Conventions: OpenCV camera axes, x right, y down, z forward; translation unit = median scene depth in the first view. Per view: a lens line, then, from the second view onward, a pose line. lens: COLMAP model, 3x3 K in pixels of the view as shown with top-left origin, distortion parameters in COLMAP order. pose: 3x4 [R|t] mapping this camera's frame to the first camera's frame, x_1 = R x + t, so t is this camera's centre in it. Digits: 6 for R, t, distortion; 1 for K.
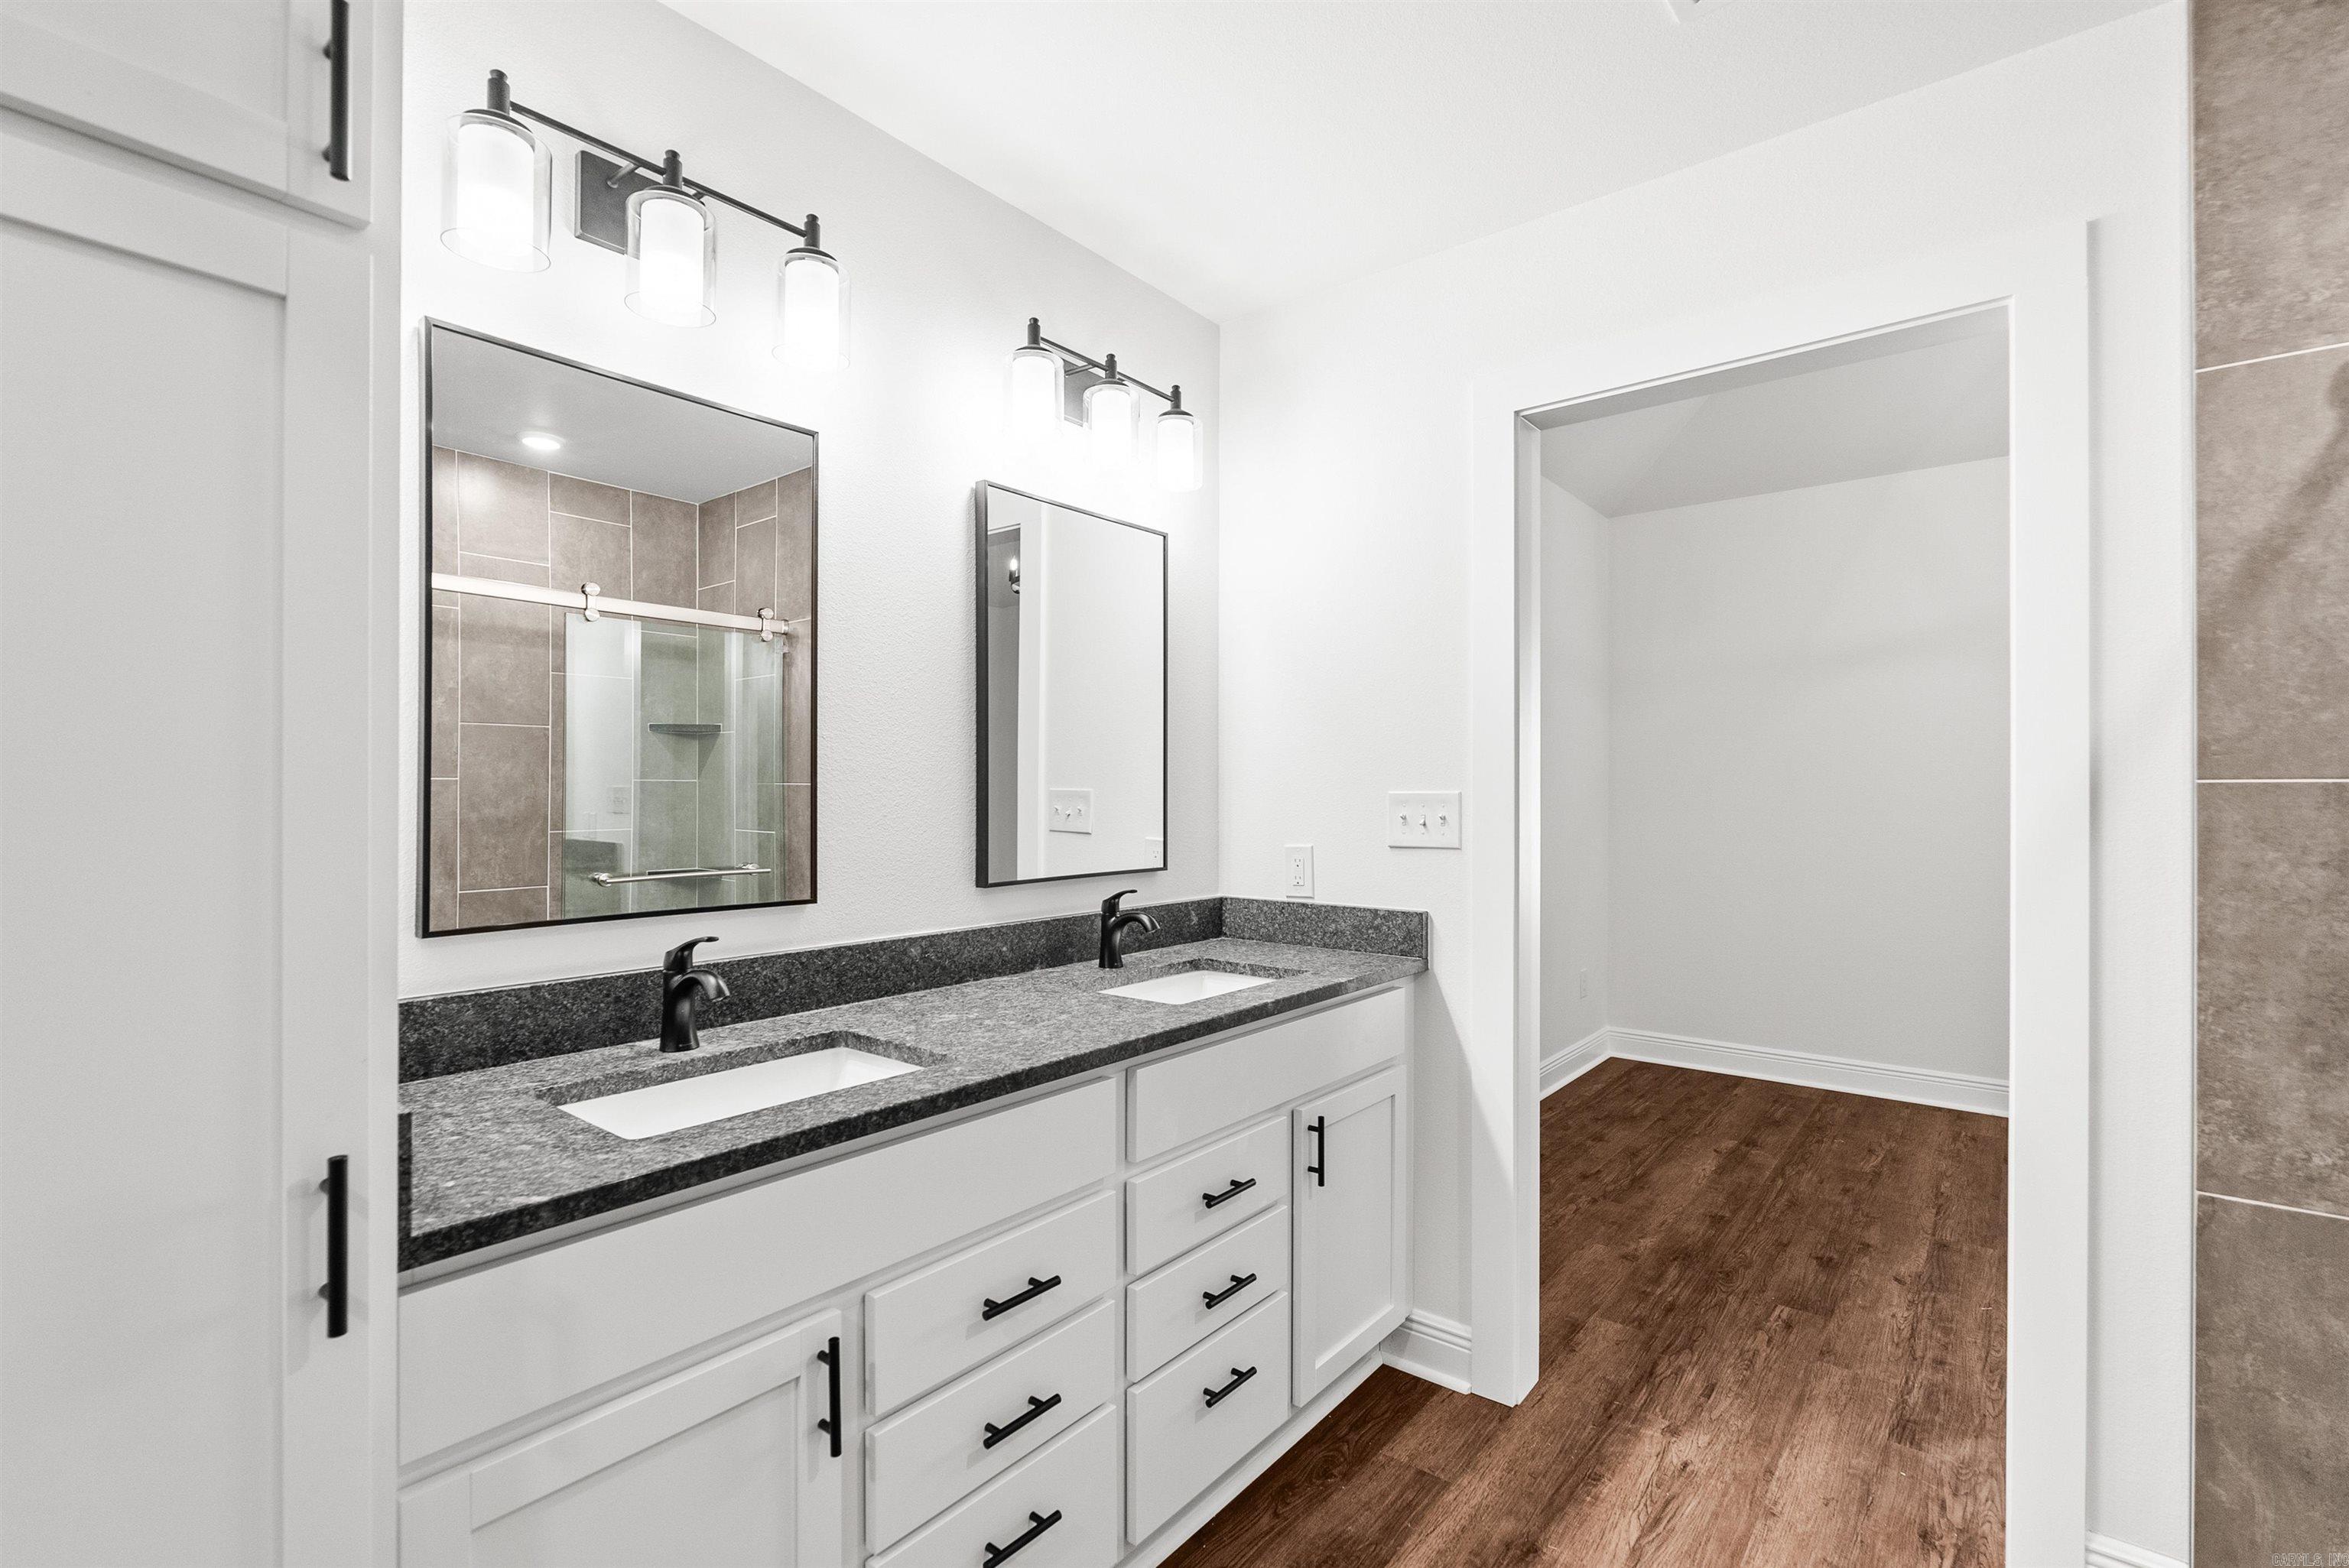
lens RADIAL K [[1068.4, 0, 1189.7], [0, 1068.4, 786.9], [0, 0, 1]] dist [-0.008269, 0.001623]
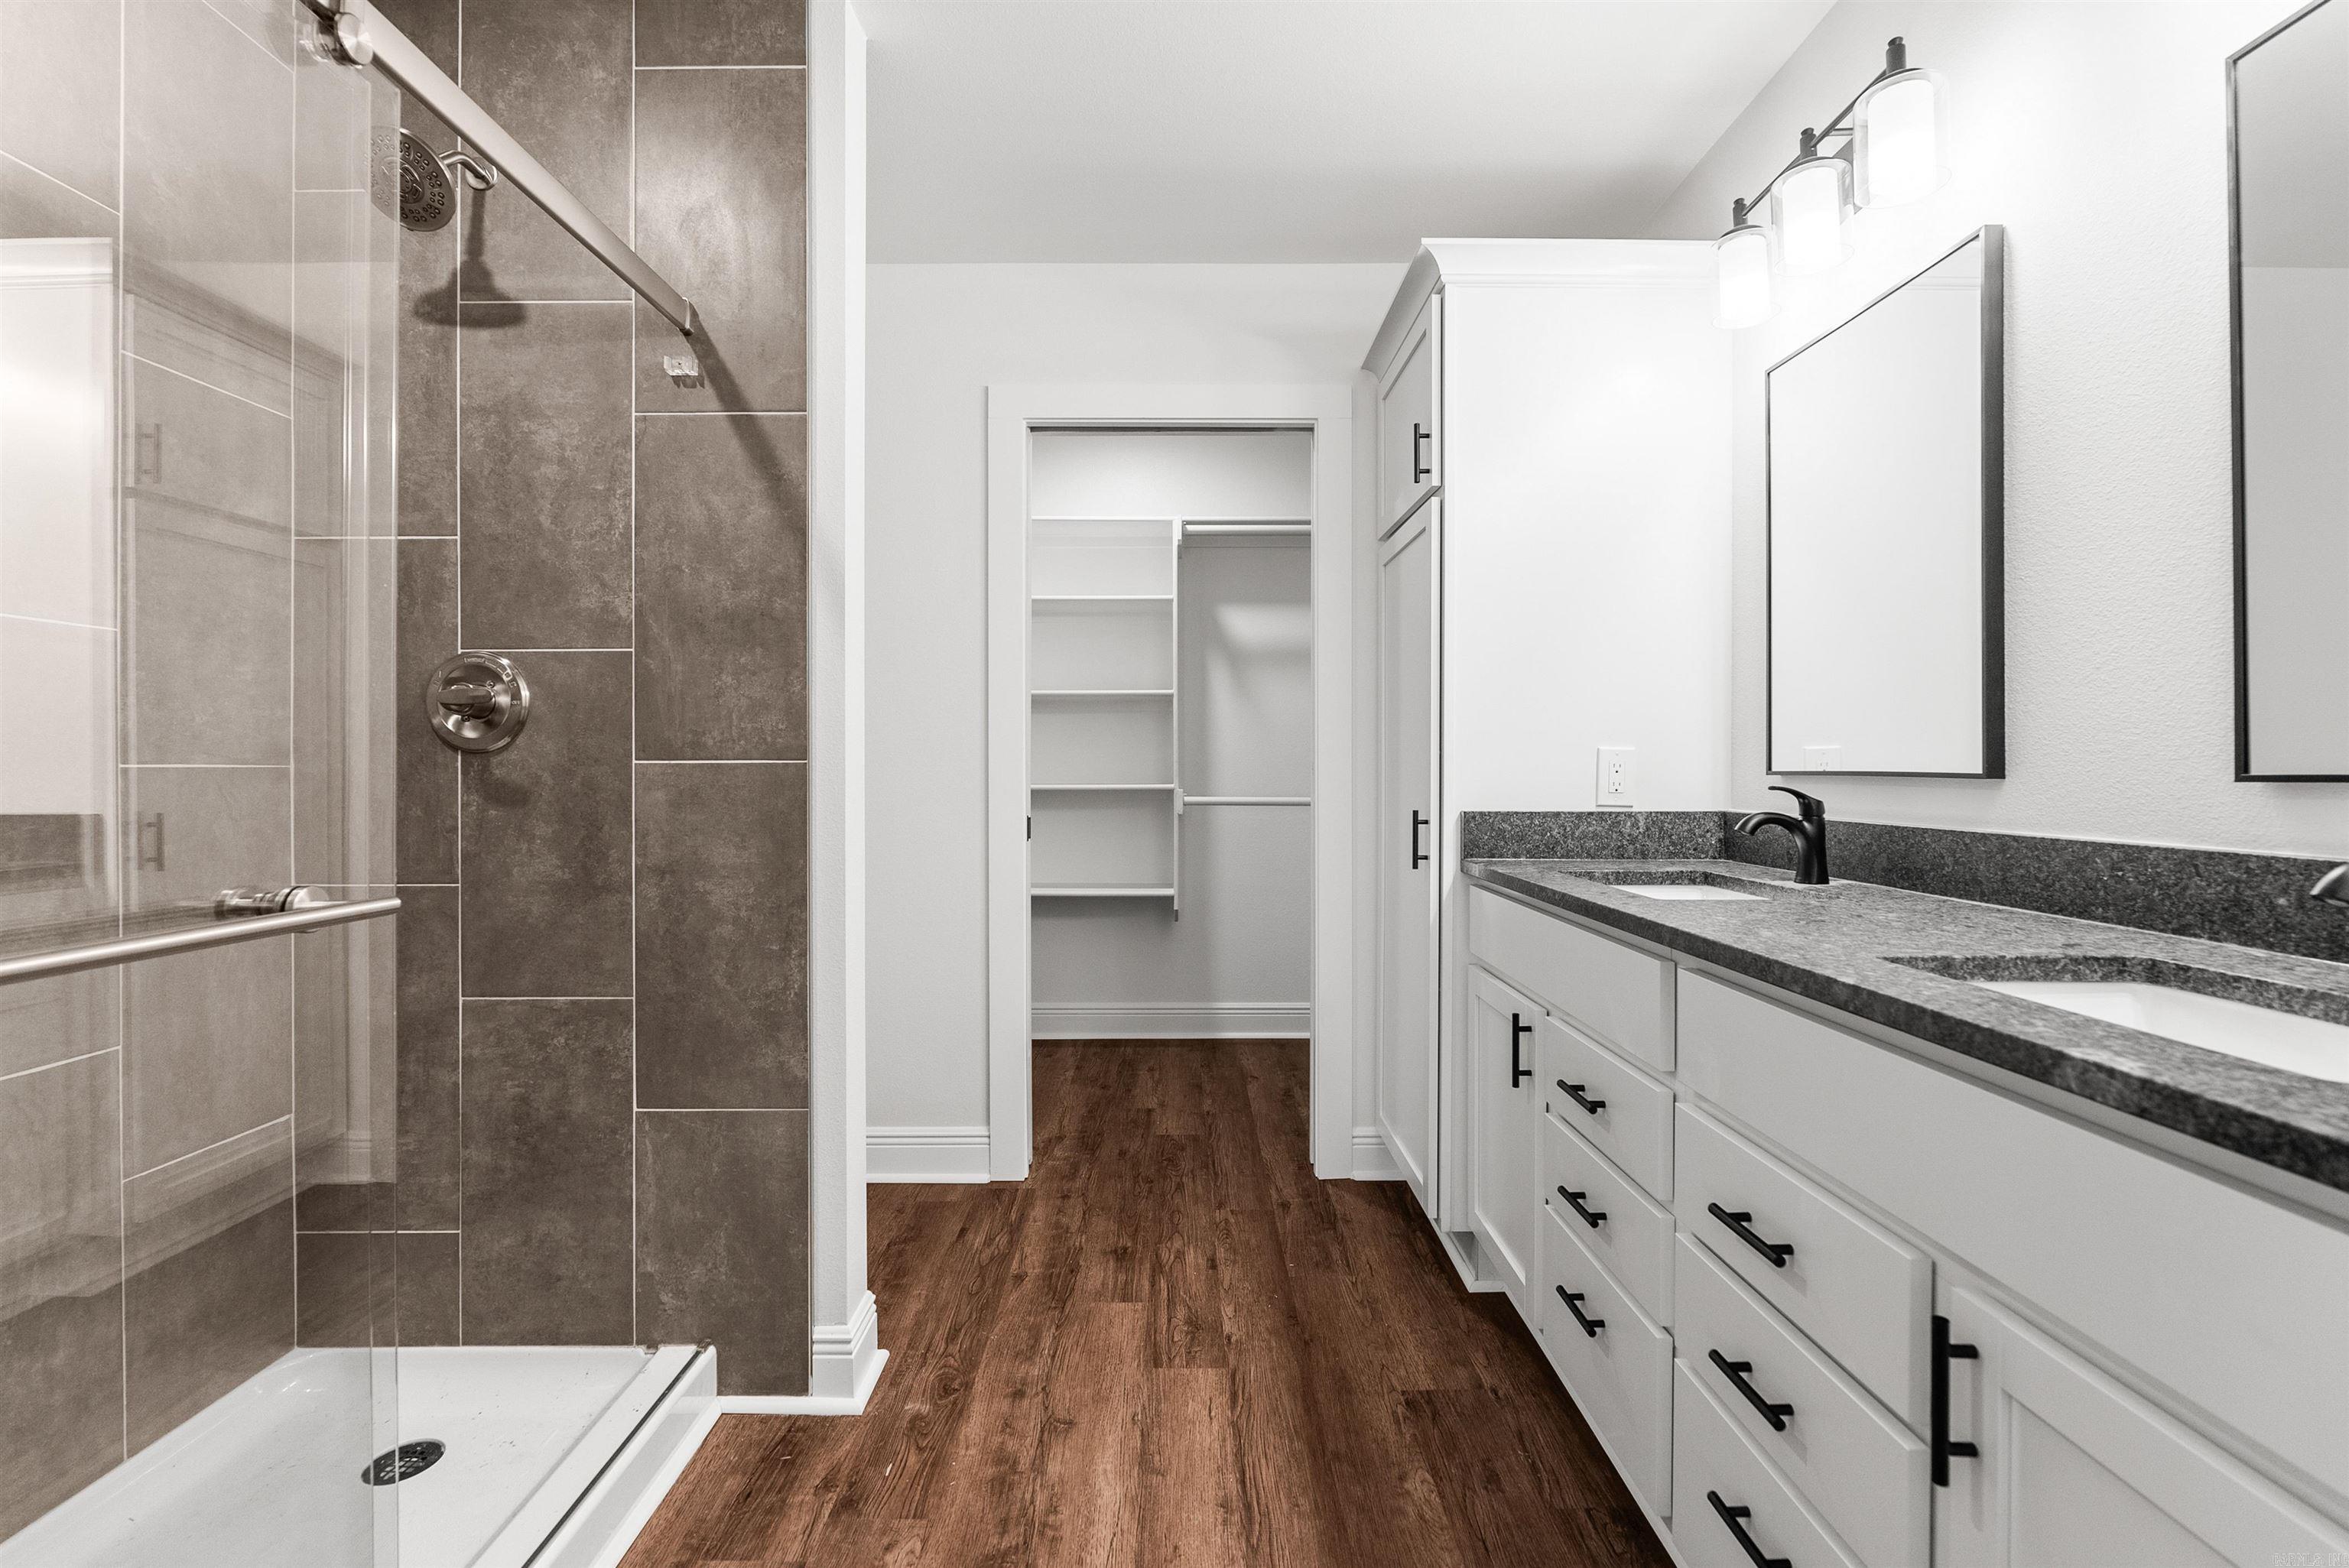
lens RADIAL K [[1068.4, 0, 1188.0], [0, 1068.4, 773.0], [0, 0, 1]] dist [-0.008269, 0.001623]
pose [[-0.779365, -0.001982, -0.626567, 0.521115], [-0.002116, 0.999998, -0.000532, 0.078022], [0.626567, 0.000912, -0.779367, 0.942597]]
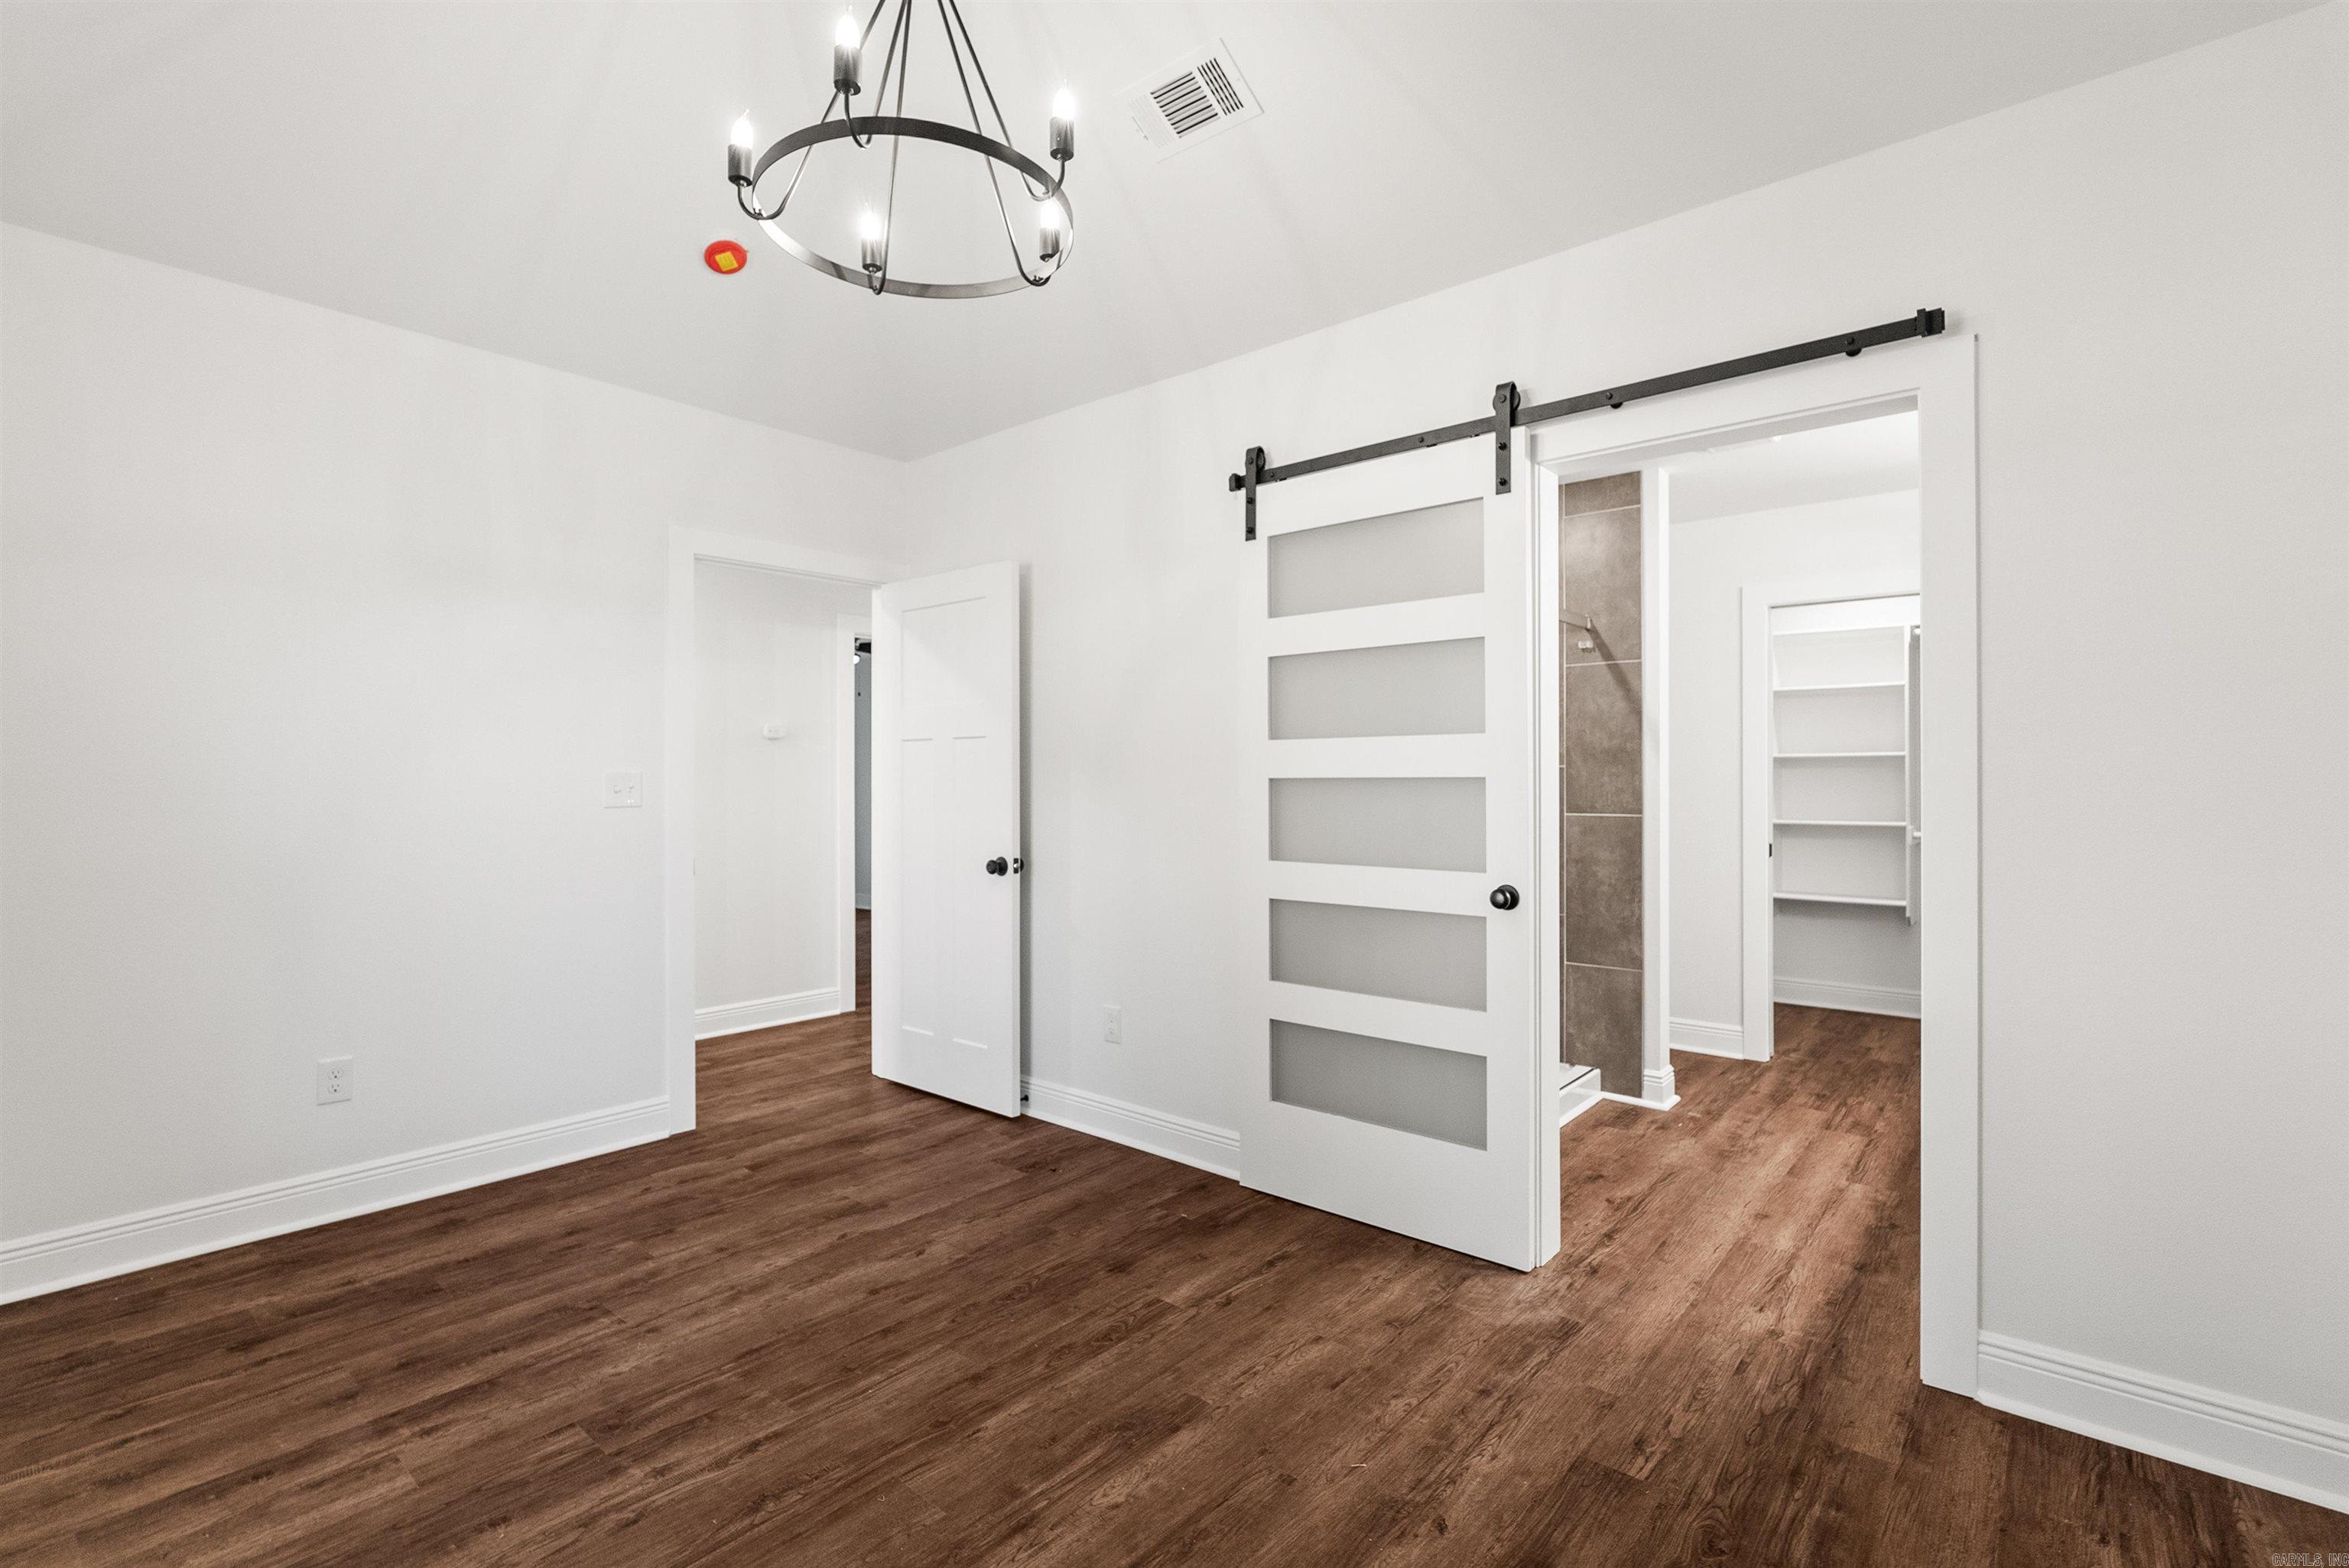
lens RADIAL K [[1068.4, 0, 1177.1], [0, 1068.4, 780.5], [0, 0, 1]] dist [-0.008269, 0.001623]
pose [[-0.999384, -0.005067, 0.034723, 1.002565], [-0.005300, 0.999964, -0.006627, 0.022441], [-0.034688, -0.006807, -0.999375, 2.055016]]
